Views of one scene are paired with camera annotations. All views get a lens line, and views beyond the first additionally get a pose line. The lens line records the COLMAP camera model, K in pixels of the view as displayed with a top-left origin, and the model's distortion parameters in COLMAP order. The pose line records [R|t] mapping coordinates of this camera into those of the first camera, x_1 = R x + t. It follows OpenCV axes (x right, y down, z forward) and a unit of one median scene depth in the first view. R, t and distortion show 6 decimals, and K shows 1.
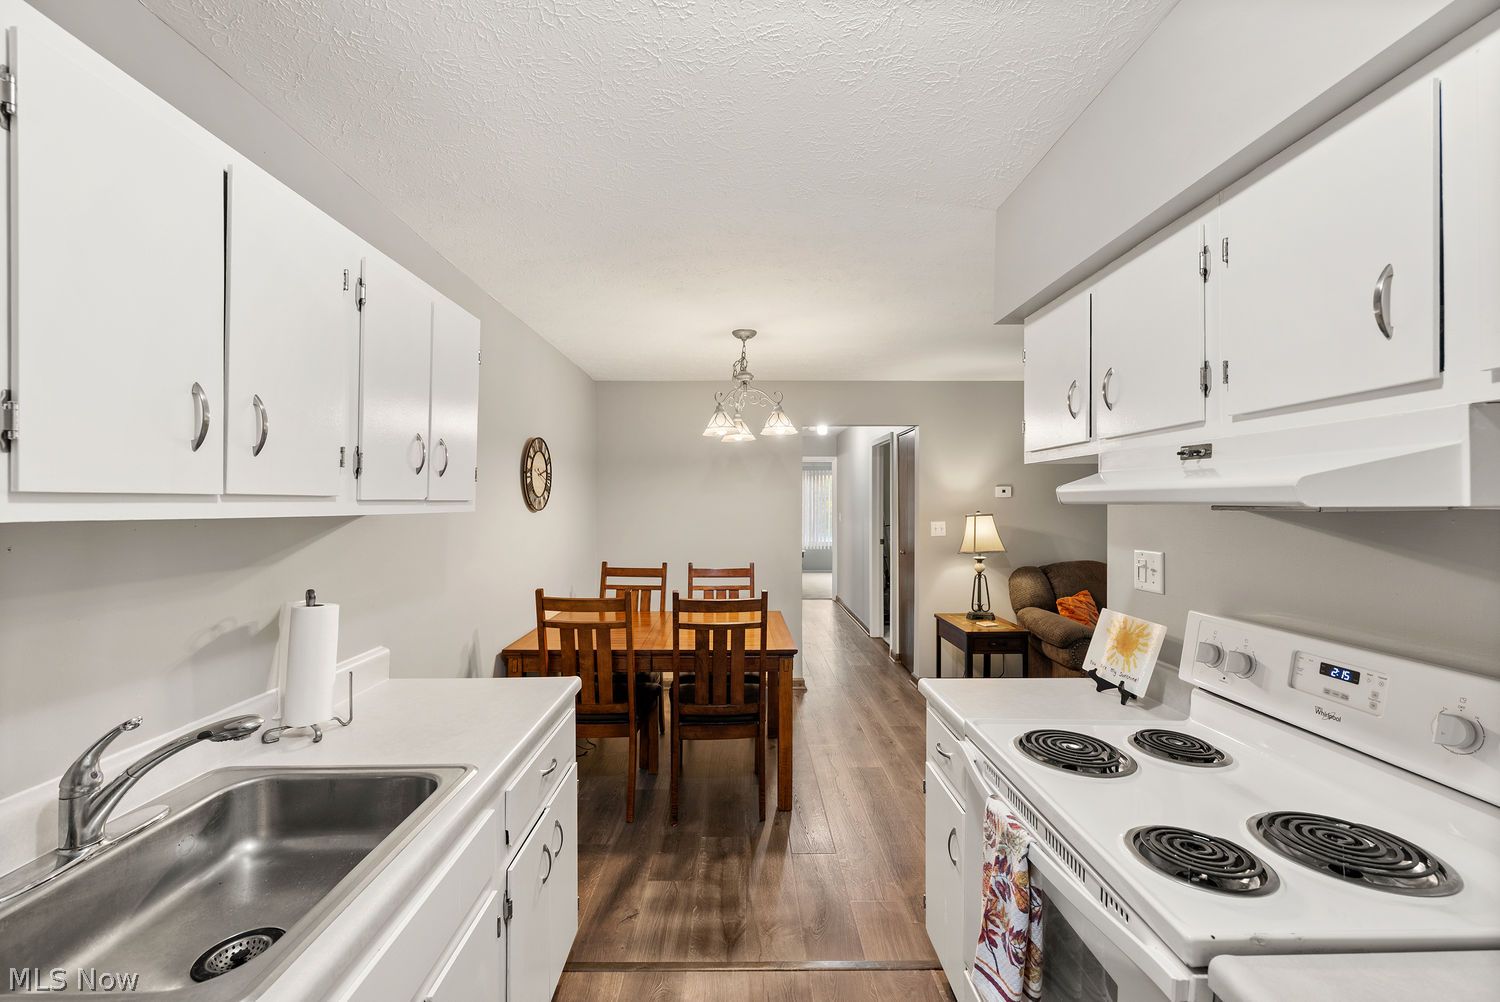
lens RADIAL K [[597.2, 0, 751.6], [0, 597.2, 500.9], [0, 0, 1]] dist [0.007737, -0.003693]
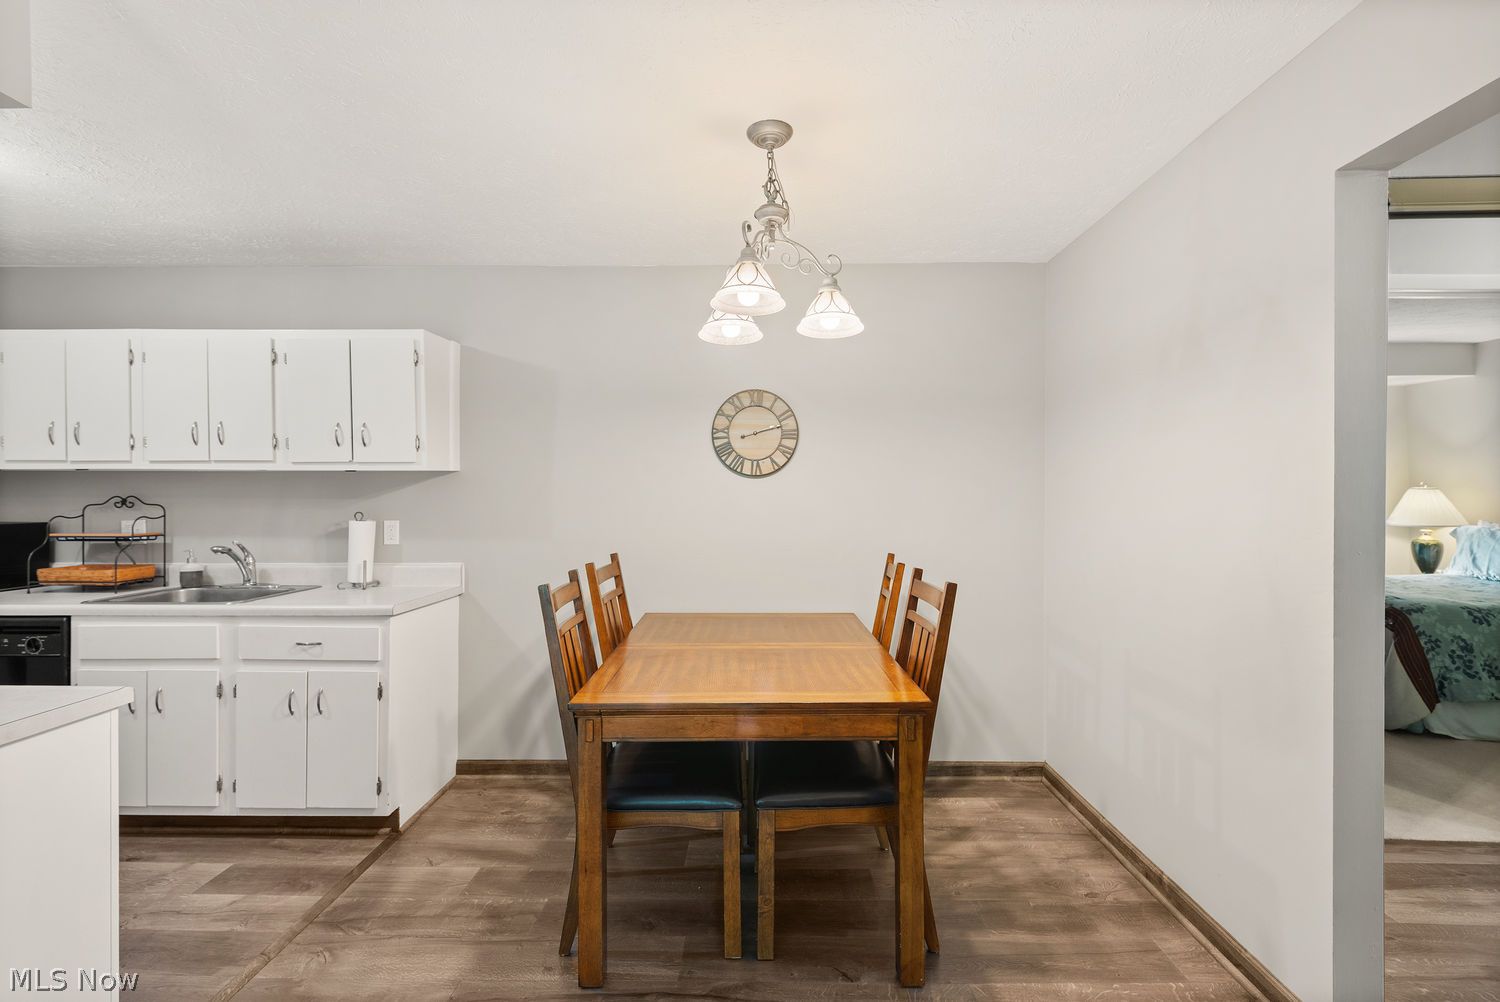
lens RADIAL K [[686.6, 0, 752.5], [0, 686.6, 499.1], [0, 0, 1]] dist [0.000200, -0.000159]
pose [[-0.029059, 0.002299, -0.999575, 1.434753], [0.004106, 0.999989, 0.002181, 0.112627], [0.999569, -0.004041, -0.029069, 2.392952]]
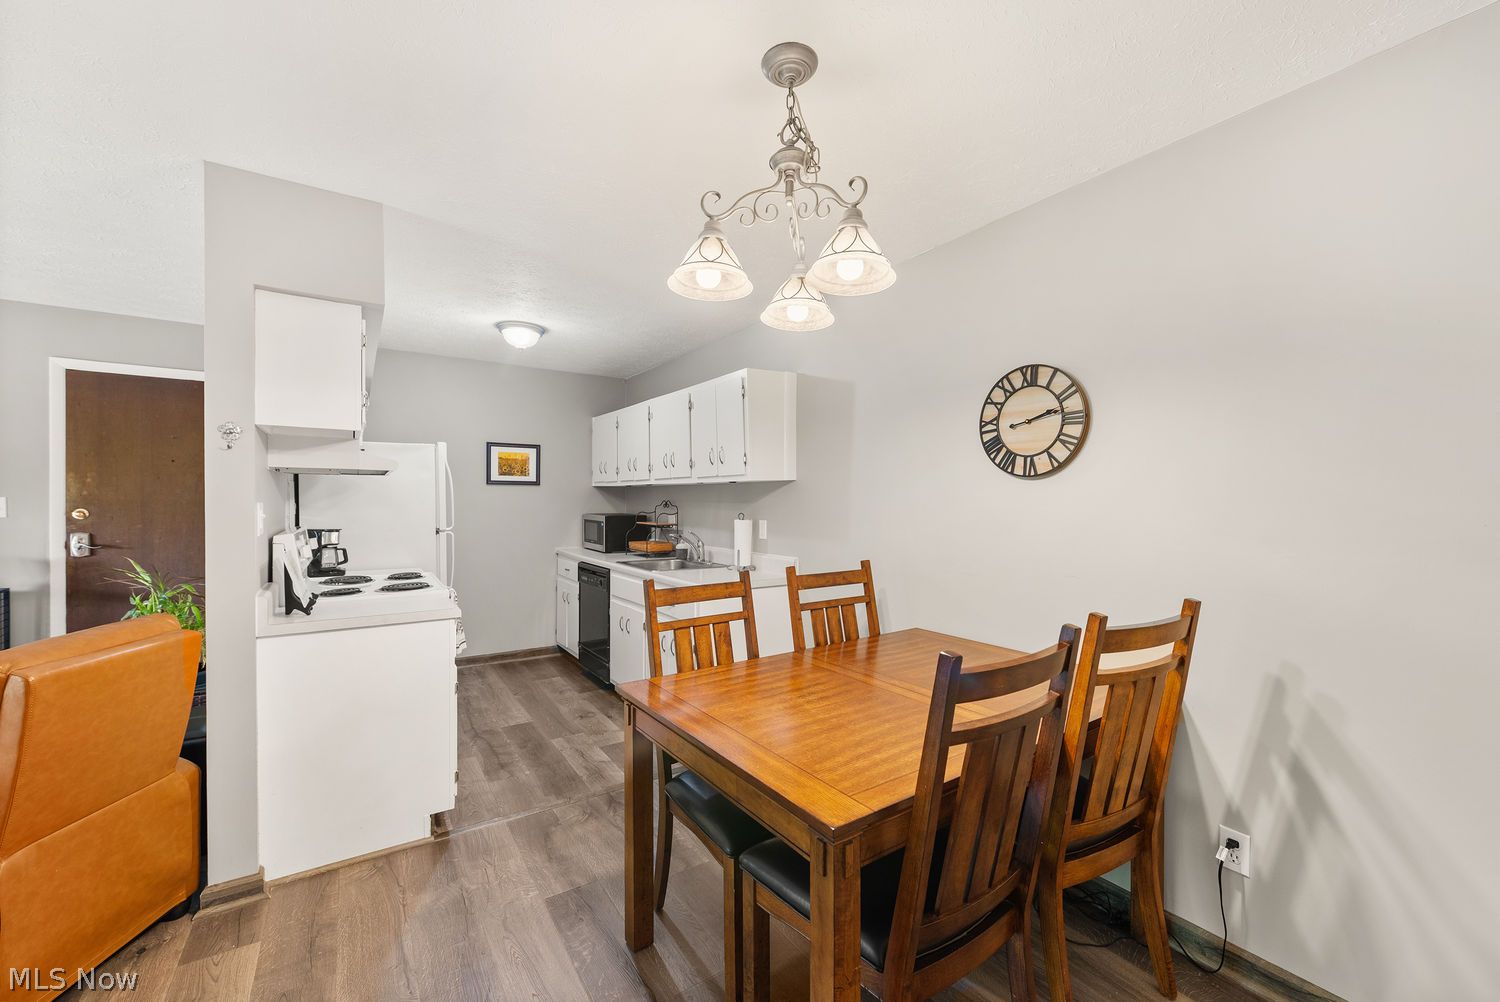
lens RADIAL K [[597.2, 0, 747.3], [0, 597.2, 505.4], [0, 0, 1]] dist [0.007737, -0.003693]
pose [[-0.844262, 0.004244, -0.535913, 0.591419], [0.000860, 0.999978, 0.006565, 0.104461], [0.535929, 0.005082, -0.844247, 3.254031]]
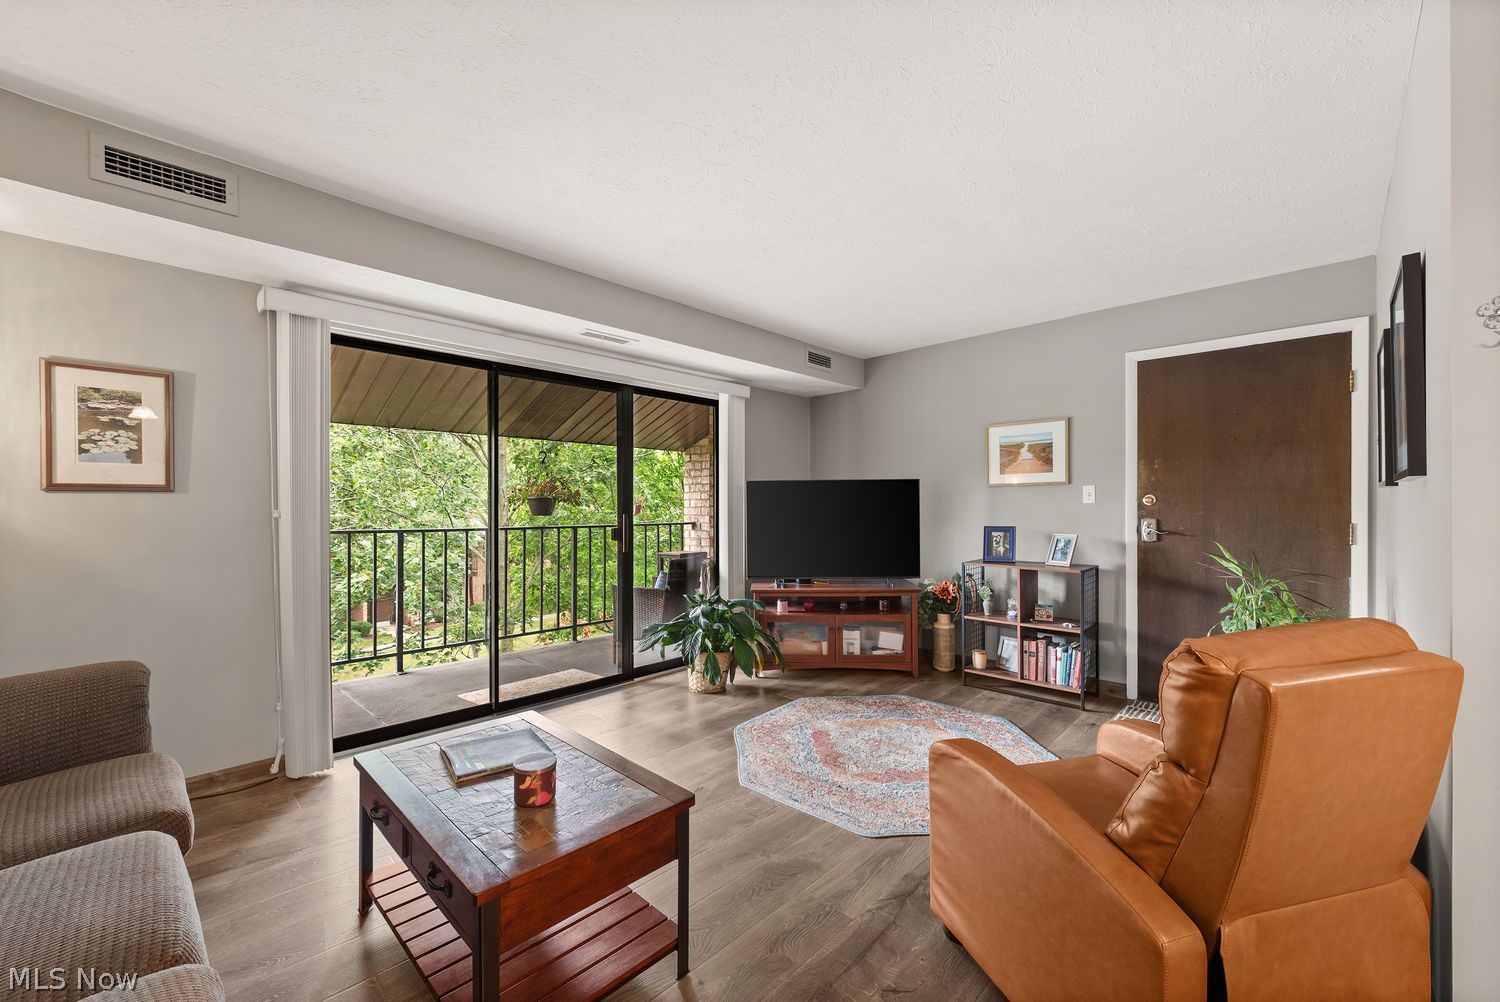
lens RADIAL K [[597.2, 0, 746.3], [0, 597.2, 508.1], [0, 0, 1]] dist [0.007737, -0.003693]
pose [[-0.705966, 0.005281, 0.708226, 1.006781], [0.003349, 0.999986, -0.004118, 0.195175], [-0.708238, -0.000535, -0.705974, 2.670864]]
